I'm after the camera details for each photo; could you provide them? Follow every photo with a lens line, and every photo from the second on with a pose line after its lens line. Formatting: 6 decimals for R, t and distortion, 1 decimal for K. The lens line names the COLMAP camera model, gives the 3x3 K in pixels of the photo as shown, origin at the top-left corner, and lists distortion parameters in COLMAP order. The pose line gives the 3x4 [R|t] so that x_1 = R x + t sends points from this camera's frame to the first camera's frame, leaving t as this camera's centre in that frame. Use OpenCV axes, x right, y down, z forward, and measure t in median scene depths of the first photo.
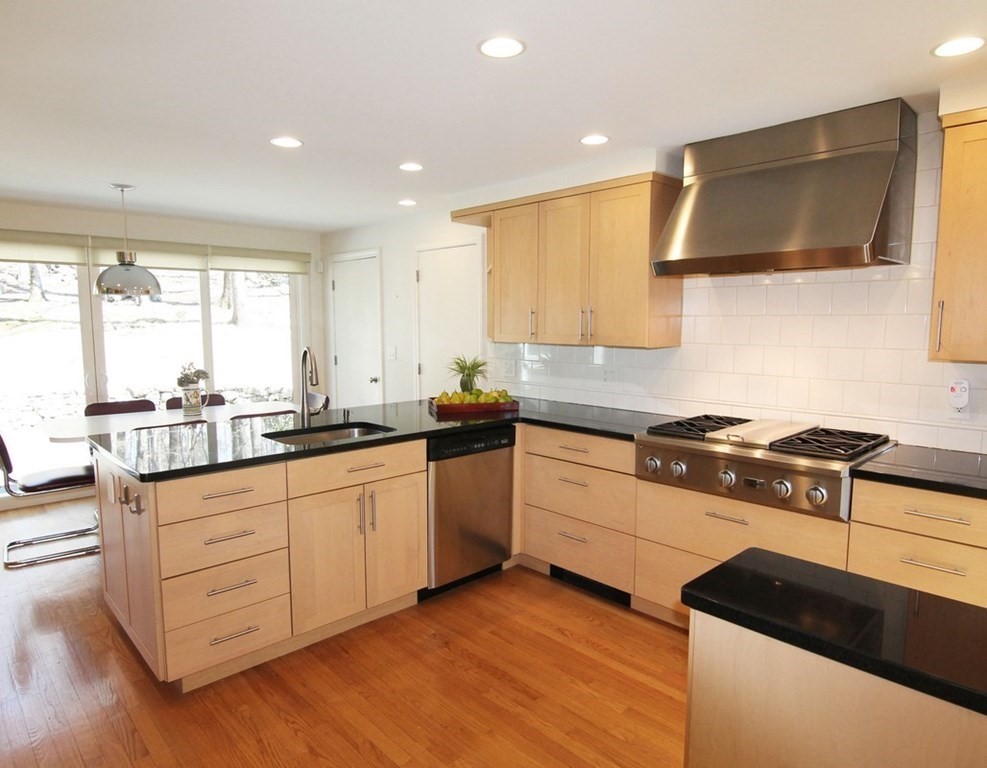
lens RADIAL K [[597.5, 0, 496.7], [0, 597.5, 385.1], [0, 0, 1]] dist [-0.004547, -0.013954]
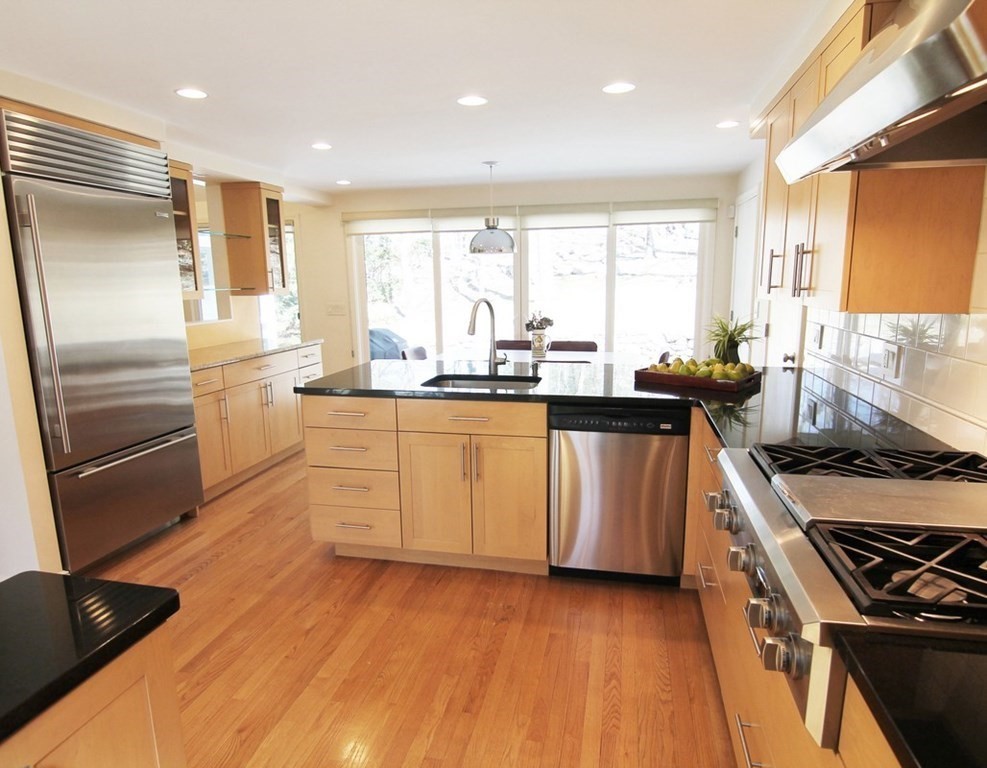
lens RADIAL K [[583.2, 0, 499.2], [0, 583.2, 383.2], [0, 0, 1]] dist [-0.013329, -0.005353]
pose [[0.569454, 0.138411, -0.810287, 0.492434], [-0.073279, 0.990345, 0.117670, -0.034345], [0.818751, -0.007631, 0.574099, 0.386444]]
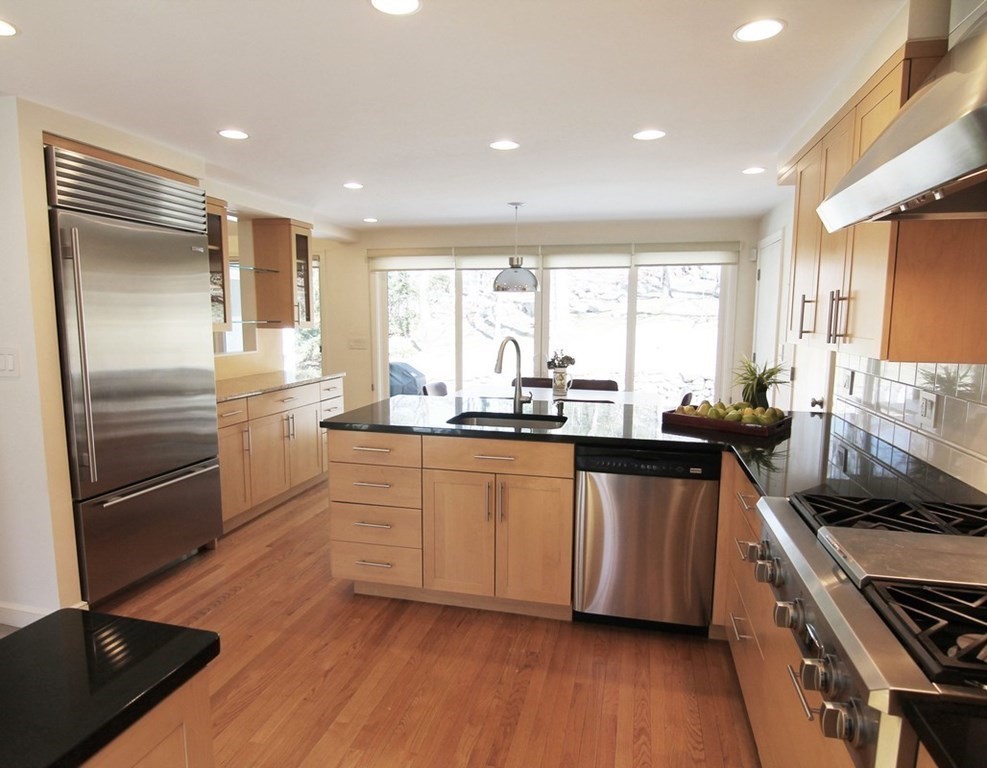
lens RADIAL K [[583.2, 0, 499.7], [0, 583.2, 383.6], [0, 0, 1]] dist [-0.013329, -0.005353]
pose [[0.548987, 0.102060, -0.829576, 0.478849], [-0.093791, 0.993771, 0.060193, -0.037413], [0.830552, 0.044762, 0.555140, 0.371578]]
